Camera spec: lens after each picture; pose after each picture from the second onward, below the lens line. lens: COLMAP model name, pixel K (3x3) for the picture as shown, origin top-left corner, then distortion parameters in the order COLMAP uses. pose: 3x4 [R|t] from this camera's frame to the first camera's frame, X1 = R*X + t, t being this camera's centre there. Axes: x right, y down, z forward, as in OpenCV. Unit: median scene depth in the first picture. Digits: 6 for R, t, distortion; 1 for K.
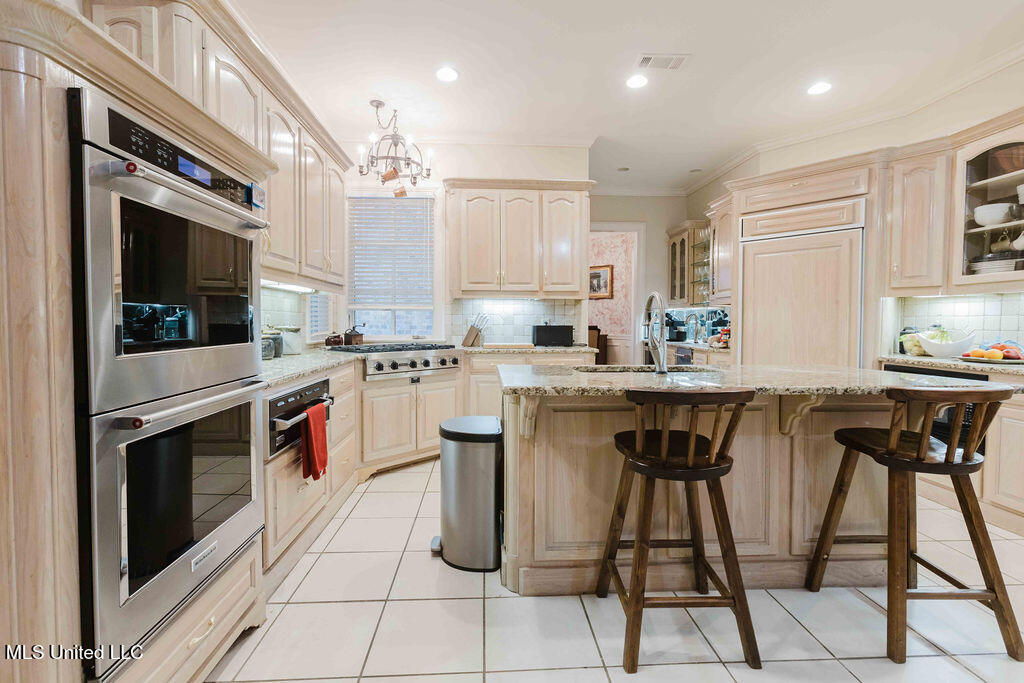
lens RADIAL K [[454.6, 0, 515.4], [0, 454.6, 336.3], [0, 0, 1]] dist [0.000241, 0.000494]
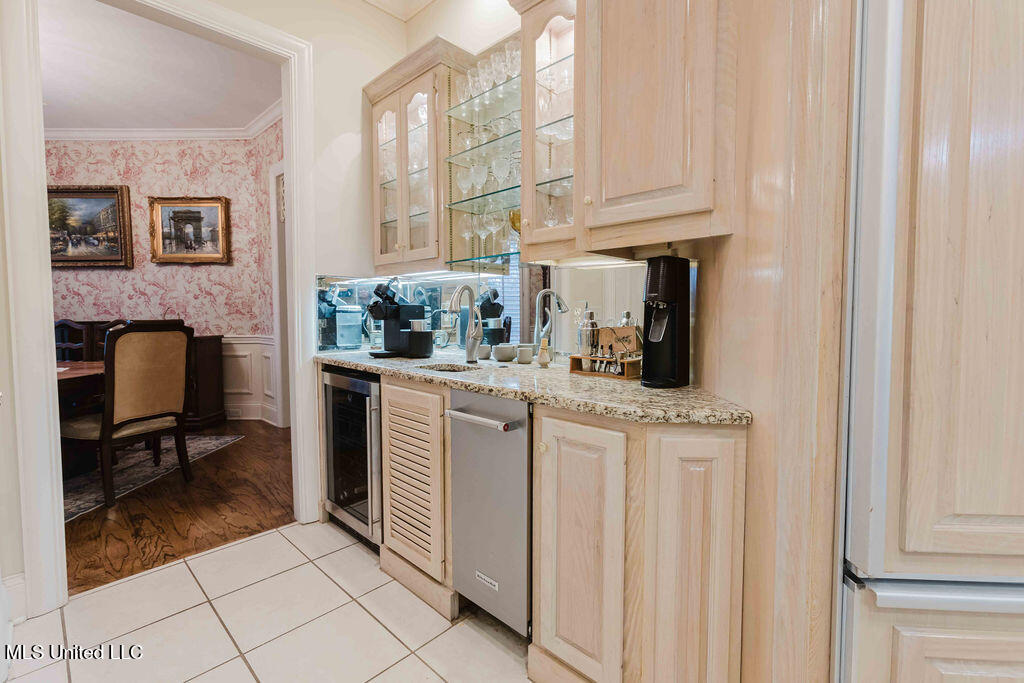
lens RADIAL K [[454.6, 0, 514.7], [0, 454.6, 339.1], [0, 0, 1]] dist [0.000241, 0.000494]
pose [[0.735919, -0.037693, 0.676019, 0.205242], [0.020259, 0.999228, 0.033660, -0.020303], [-0.676766, -0.011076, 0.736115, 0.834042]]
